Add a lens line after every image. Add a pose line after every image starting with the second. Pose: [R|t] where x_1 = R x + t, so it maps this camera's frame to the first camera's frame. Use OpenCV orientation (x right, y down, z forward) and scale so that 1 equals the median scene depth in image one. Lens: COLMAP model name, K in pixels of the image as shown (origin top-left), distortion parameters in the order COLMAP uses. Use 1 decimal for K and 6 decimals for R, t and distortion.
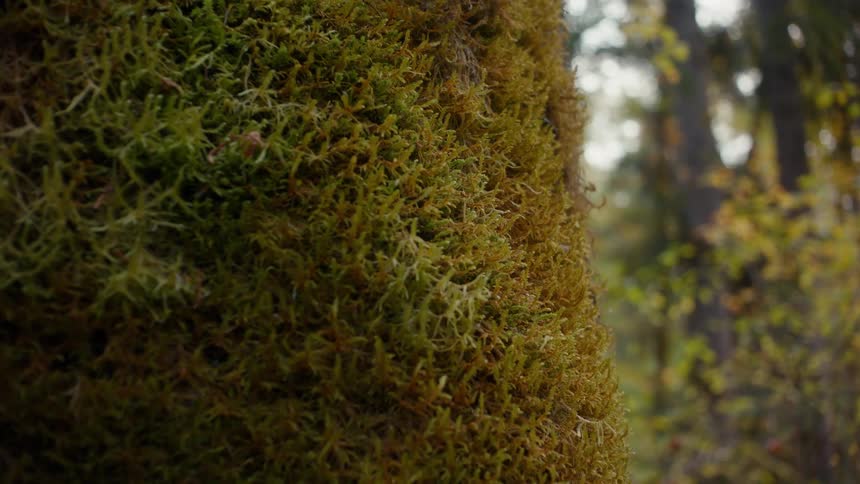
lens RADIAL K [[1254.3, 0, 430.9], [0, 1254.3, 243.0], [0, 0, 1]] dist [-0.040654, 0.000000]
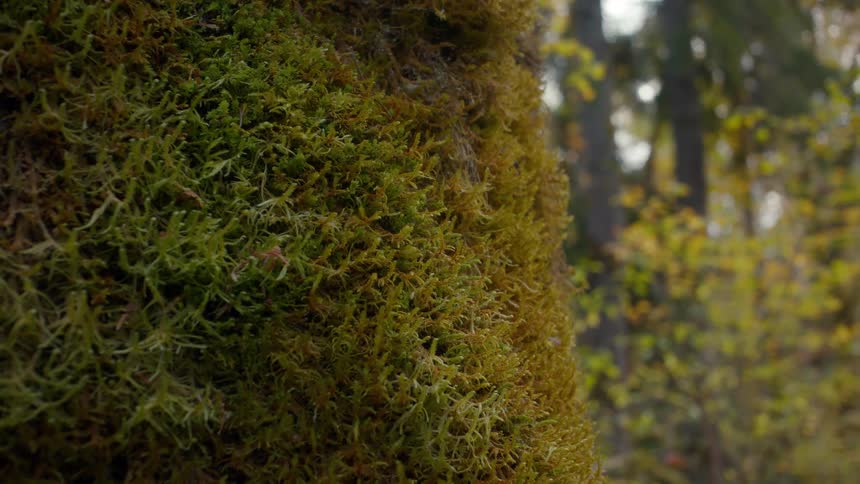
lens RADIAL K [[1254.3, 0, 431.7], [0, 1254.3, 240.5], [0, 0, 1]] dist [-0.040654, 0.000000]
pose [[0.995227, 0.030536, 0.092690, -0.107457], [-0.031679, 0.999439, 0.010884, -0.105227], [-0.092305, -0.013769, 0.995636, 0.009075]]
